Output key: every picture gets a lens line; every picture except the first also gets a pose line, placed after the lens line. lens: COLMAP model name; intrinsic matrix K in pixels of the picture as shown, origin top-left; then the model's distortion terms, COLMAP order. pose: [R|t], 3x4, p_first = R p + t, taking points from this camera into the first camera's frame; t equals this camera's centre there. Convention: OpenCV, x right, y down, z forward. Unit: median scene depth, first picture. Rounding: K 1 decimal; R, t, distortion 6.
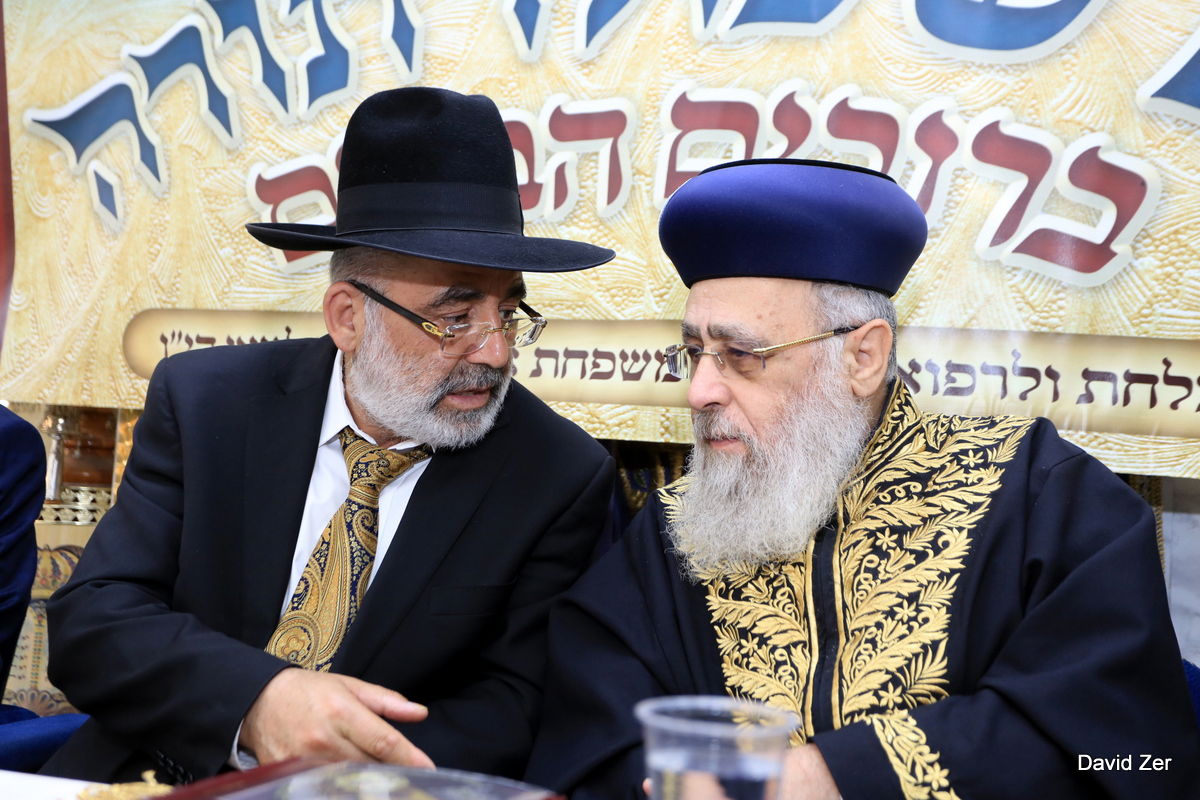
lens RADIAL K [[1293.9, 0, 601.6], [0, 1293.9, 384.2], [0, 0, 1]] dist [0.053141, 0.000000]
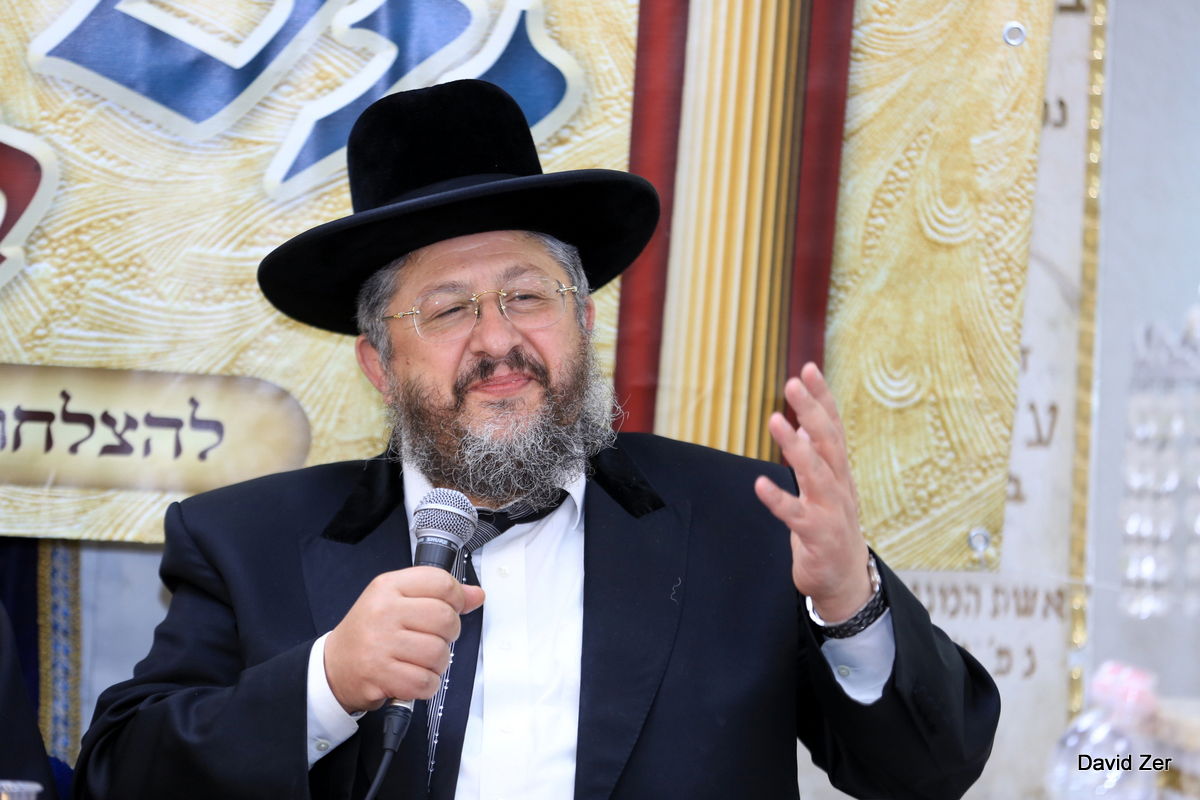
lens RADIAL K [[6765.2, 0, 601.4], [0, 6765.2, 430.1], [0, 0, 1]] dist [1.840175, 0.000000]
pose [[0.922760, -0.020166, 0.384847, -0.867514], [-0.015502, 0.995879, 0.089354, -0.372010], [-0.385063, -0.088418, 0.918645, -2.946340]]
